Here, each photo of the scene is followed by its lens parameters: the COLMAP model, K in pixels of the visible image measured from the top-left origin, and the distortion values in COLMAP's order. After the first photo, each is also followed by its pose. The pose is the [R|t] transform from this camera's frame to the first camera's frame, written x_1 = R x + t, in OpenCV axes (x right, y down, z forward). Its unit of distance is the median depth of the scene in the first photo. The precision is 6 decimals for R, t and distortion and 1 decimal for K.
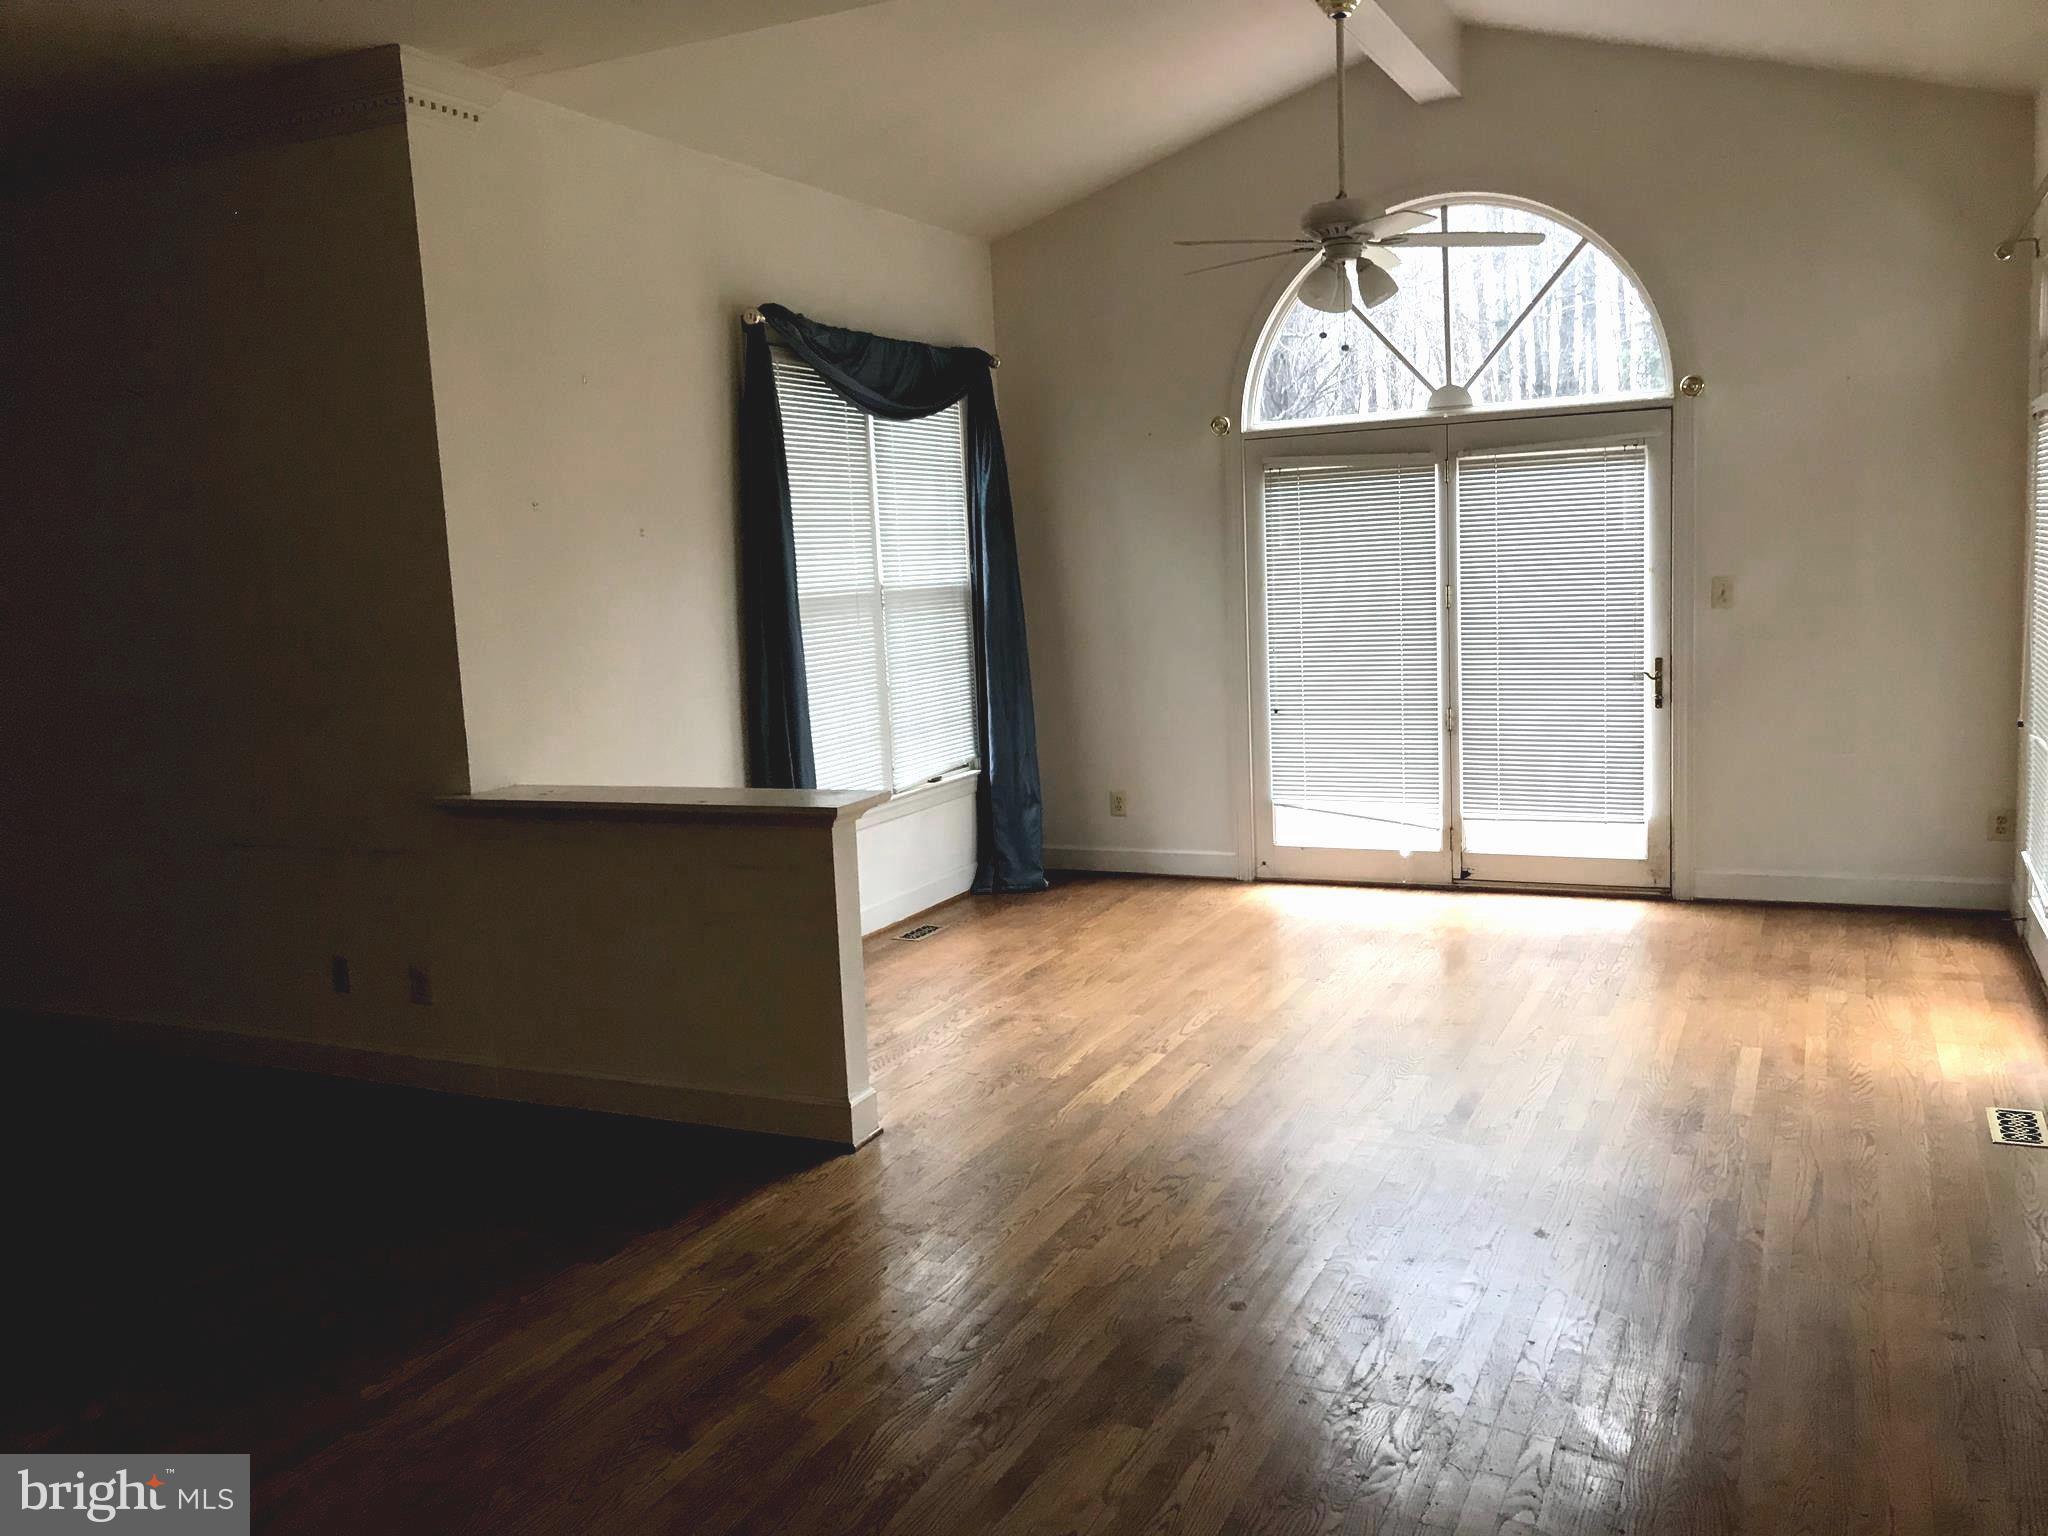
lens RADIAL K [[1677.5, 0, 1024.0], [0, 1677.5, 768.0], [0, 0, 1]] dist [0.004448, 0.005872]
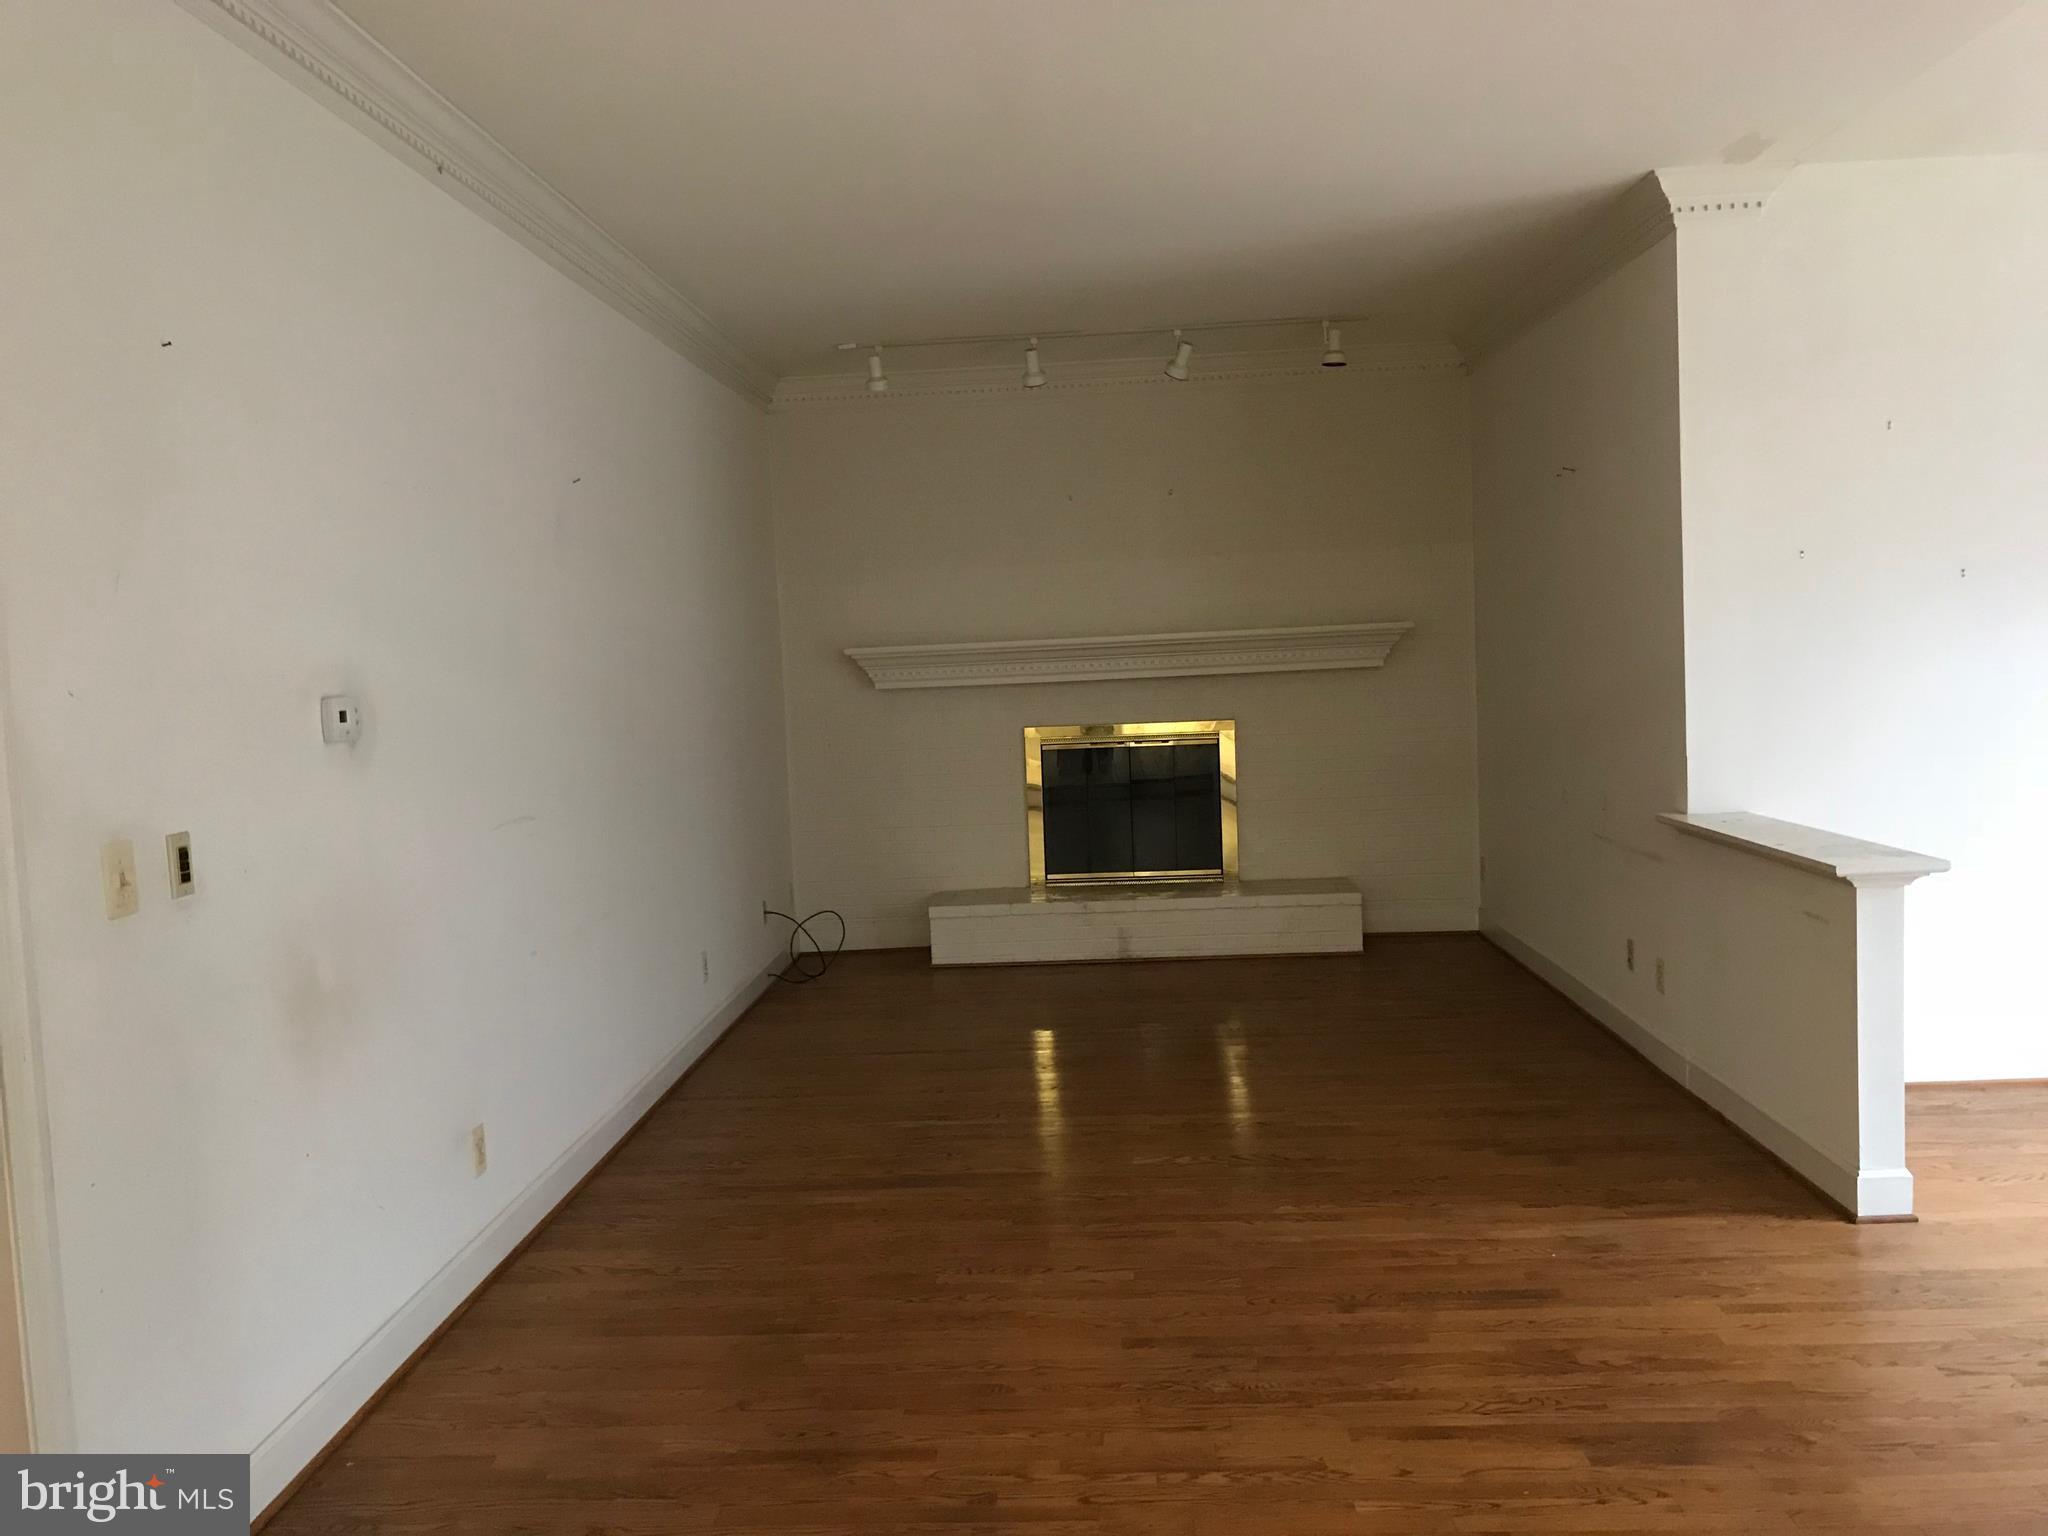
lens RADIAL K [[1677.5, 0, 1024.0], [0, 1677.5, 768.0], [0, 0, 1]] dist [0.004448, 0.005872]
pose [[0.398353, 0.095862, -0.912209, 0.705739], [-0.095769, 0.993435, 0.062577, -0.058724], [0.912219, 0.062433, 0.404918, 0.188456]]
